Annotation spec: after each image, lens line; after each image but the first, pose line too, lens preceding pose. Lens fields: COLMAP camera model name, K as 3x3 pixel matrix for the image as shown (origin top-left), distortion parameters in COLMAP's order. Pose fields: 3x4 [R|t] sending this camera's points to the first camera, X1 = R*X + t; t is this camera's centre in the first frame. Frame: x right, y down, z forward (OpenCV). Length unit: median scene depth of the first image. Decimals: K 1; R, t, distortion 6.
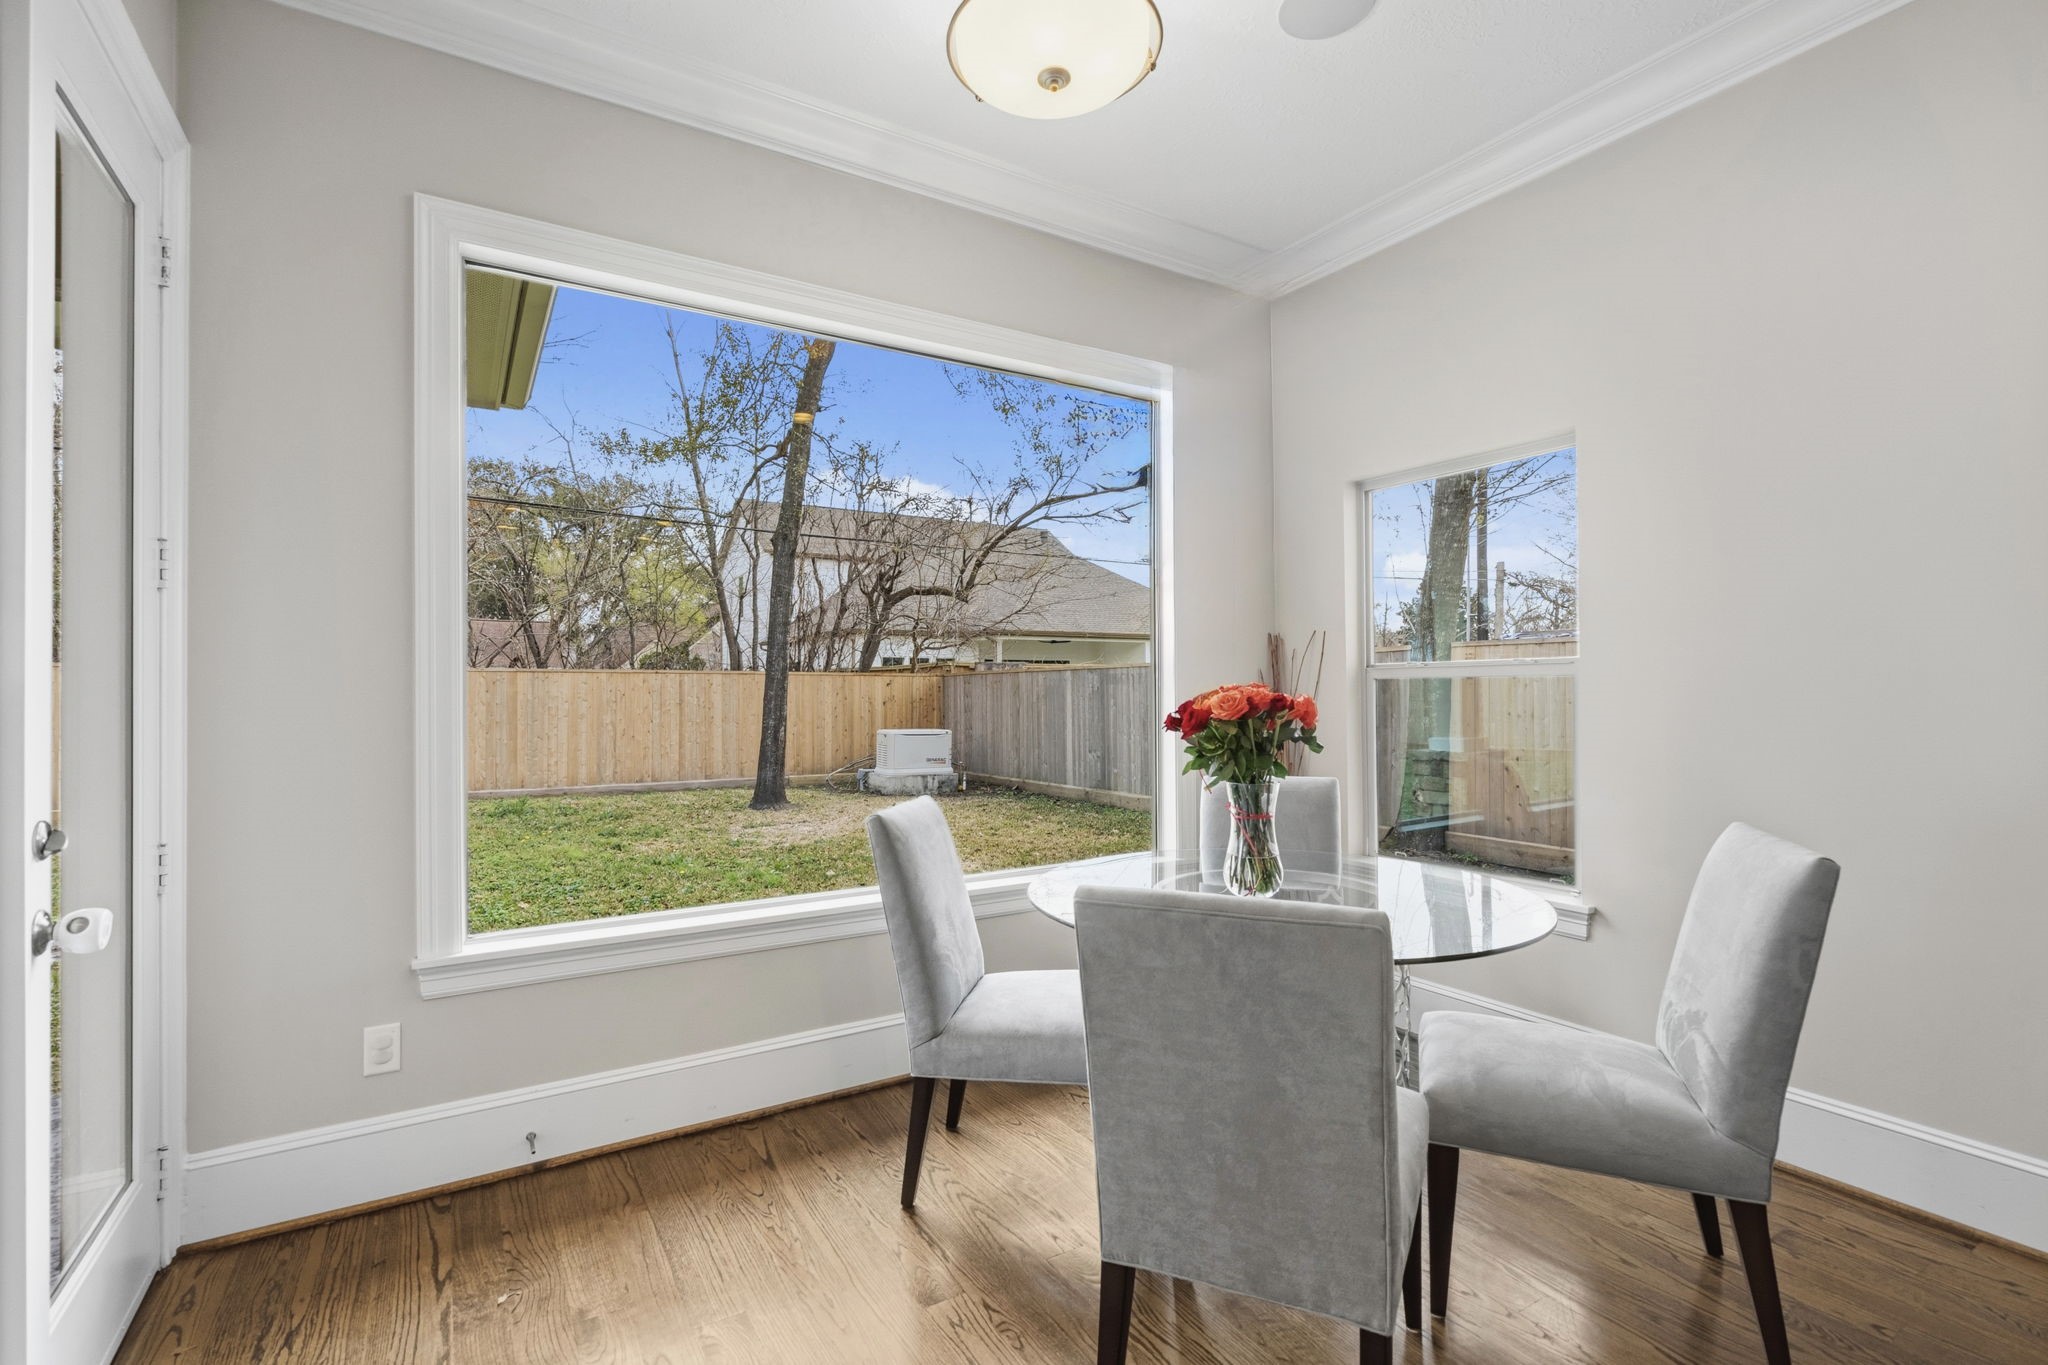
lens RADIAL K [[949.2, 0, 1022.2], [0, 949.2, 682.9], [0, 0, 1]] dist [-0.002454, -0.000042]
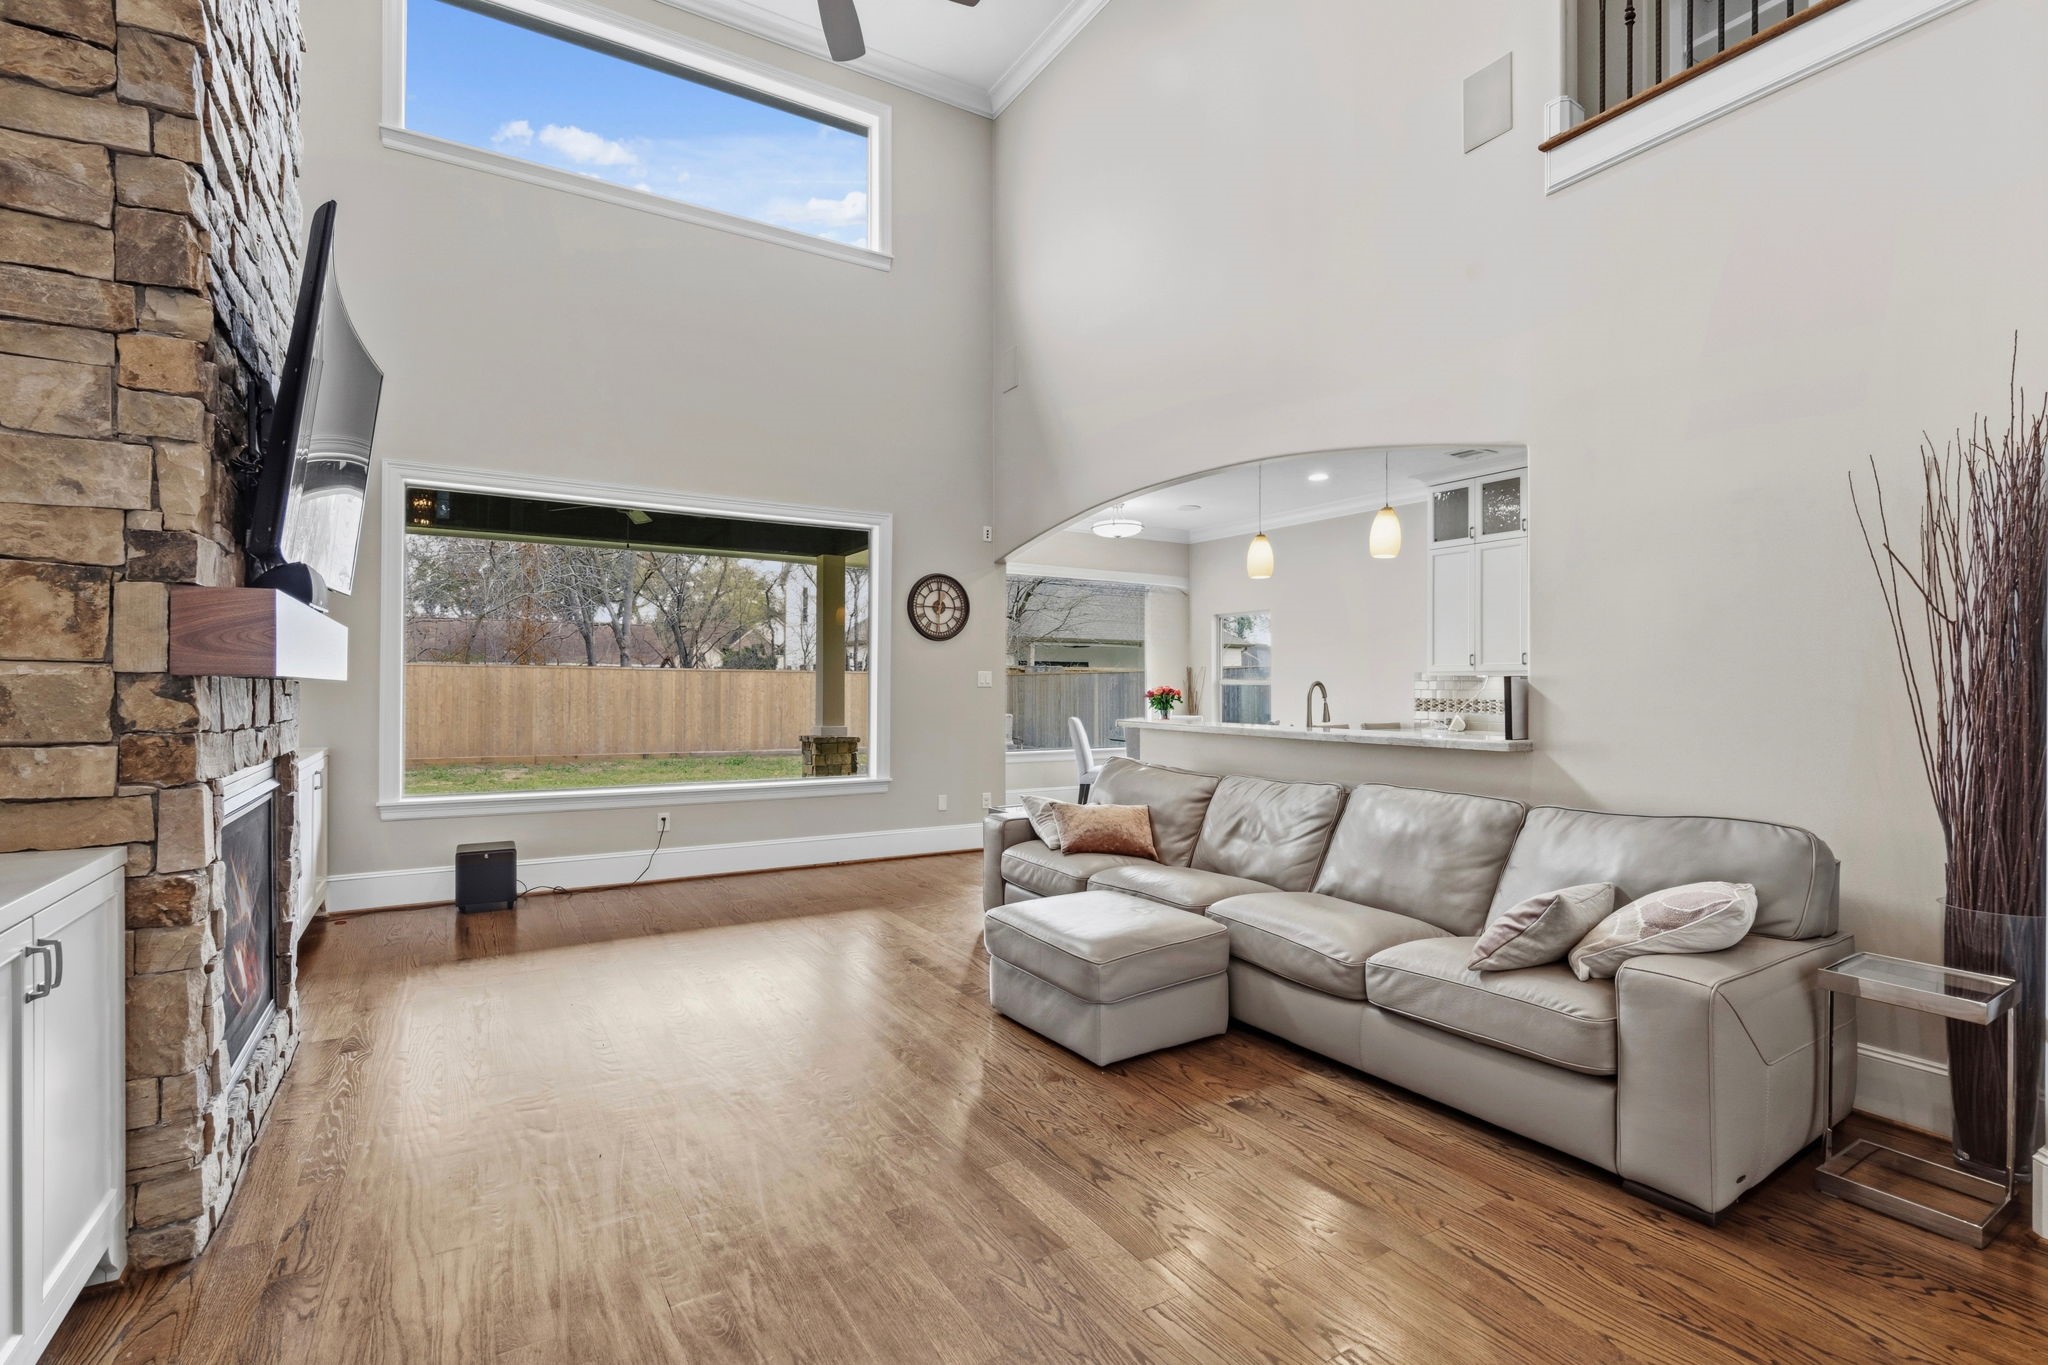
lens RADIAL K [[949.2, 0, 1022.2], [0, 949.2, 682.9], [0, 0, 1]] dist [-0.002454, -0.000042]
pose [[0.999919, 0.008250, -0.009671, -0.050179], [-0.008205, 0.999955, 0.004736, -0.004227], [0.009710, -0.004656, 0.999942, -0.458156]]
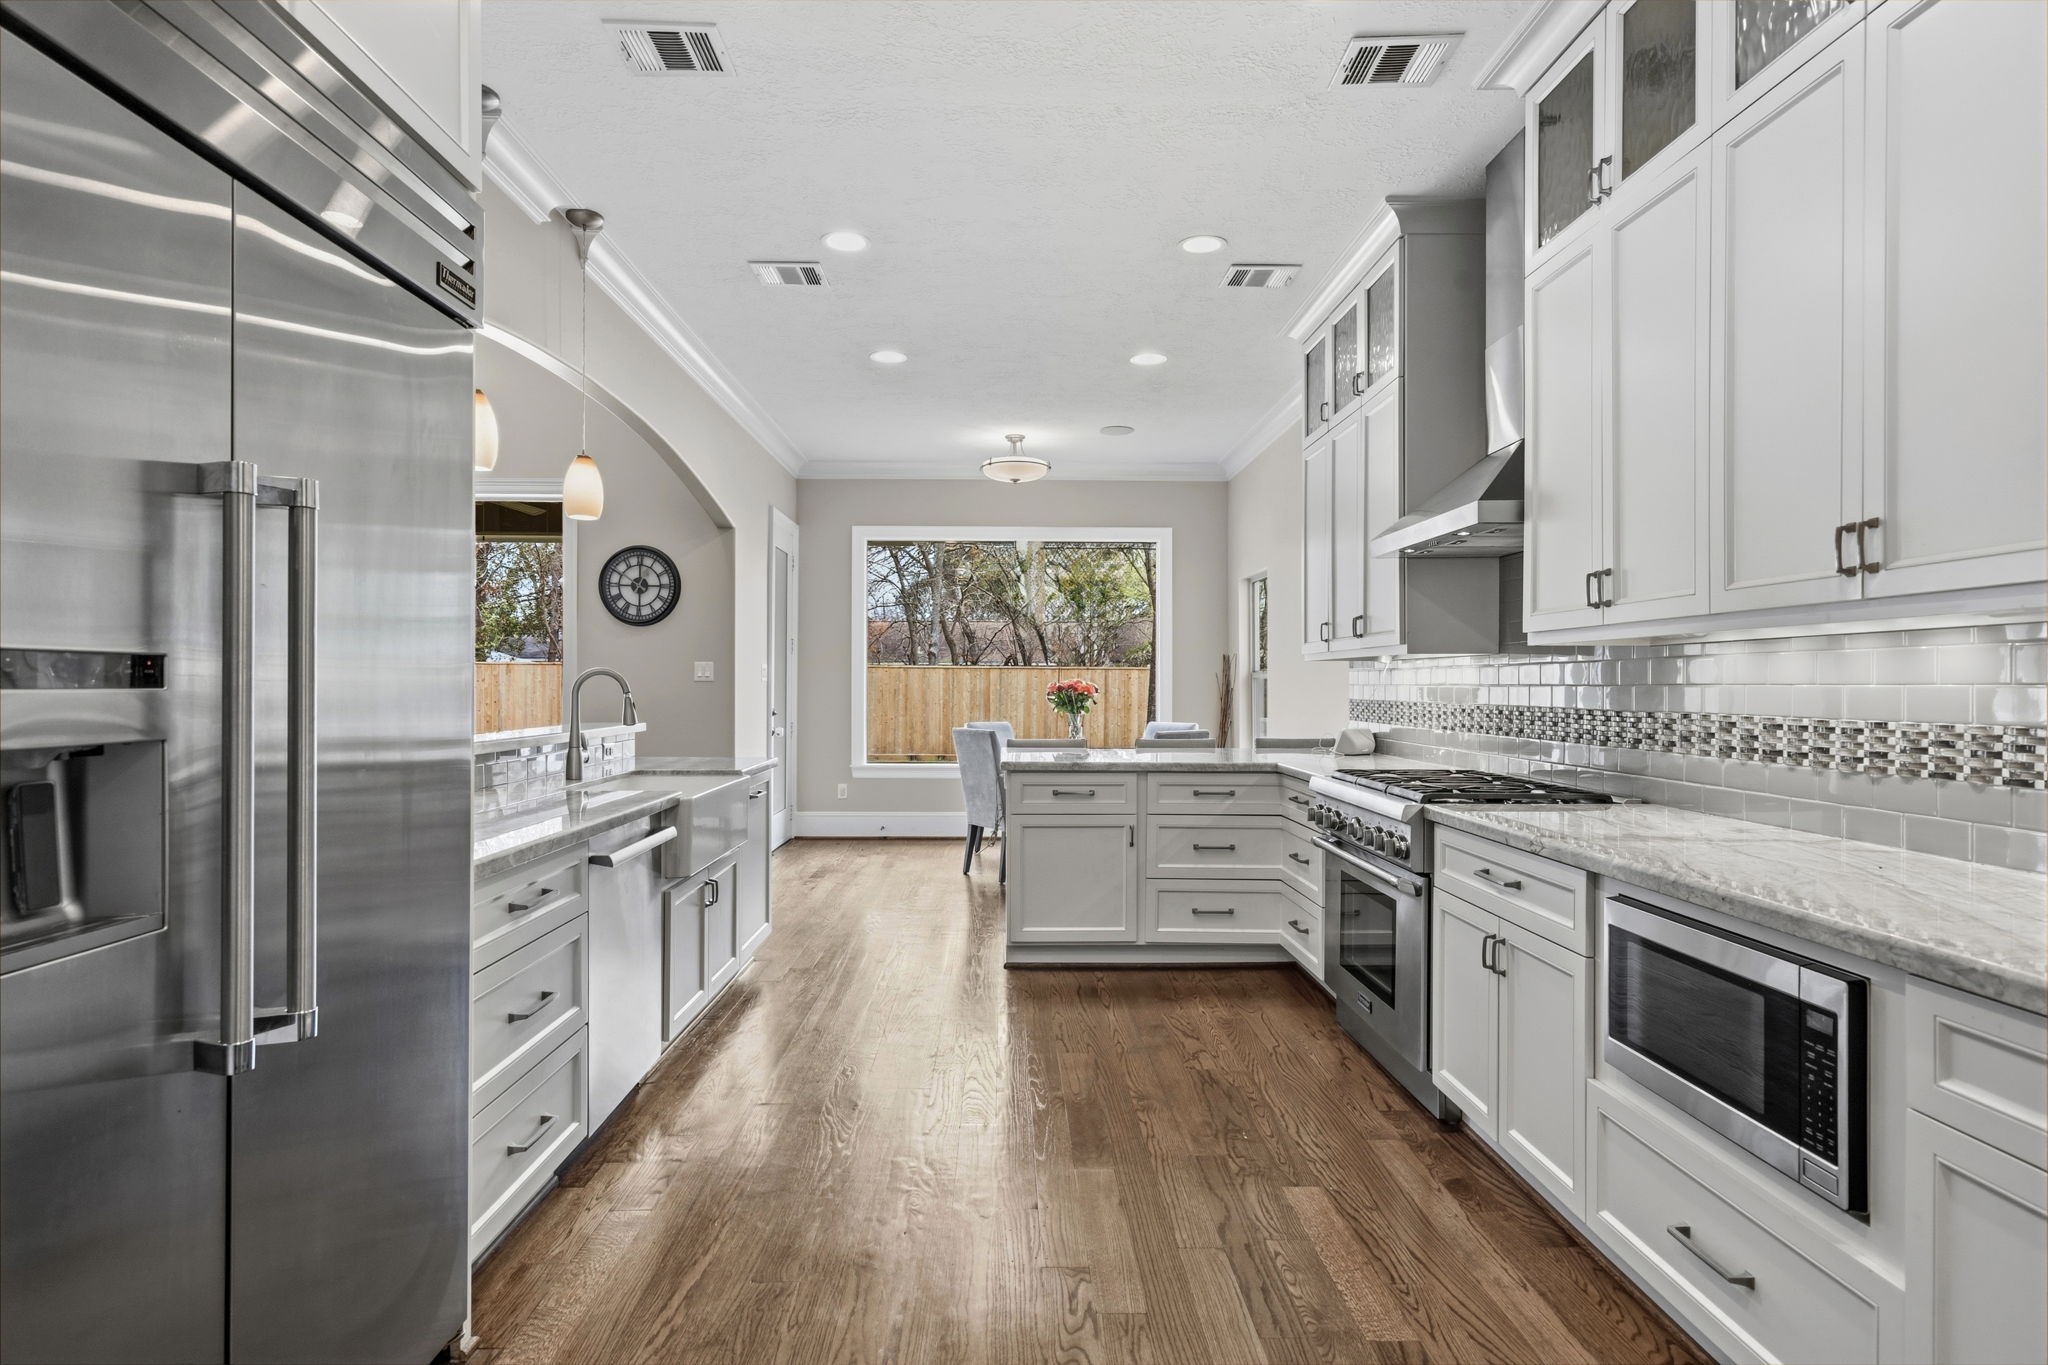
lens RADIAL K [[1053.4, 0, 1024.2], [0, 1053.4, 686.6], [0, 0, 1]] dist [0.004680, 0.000982]
pose [[0.867492, 0.007599, -0.497394, 0.259346], [-0.002300, 0.999934, 0.011266, -0.002853], [0.497447, -0.008630, 0.867452, -0.285415]]
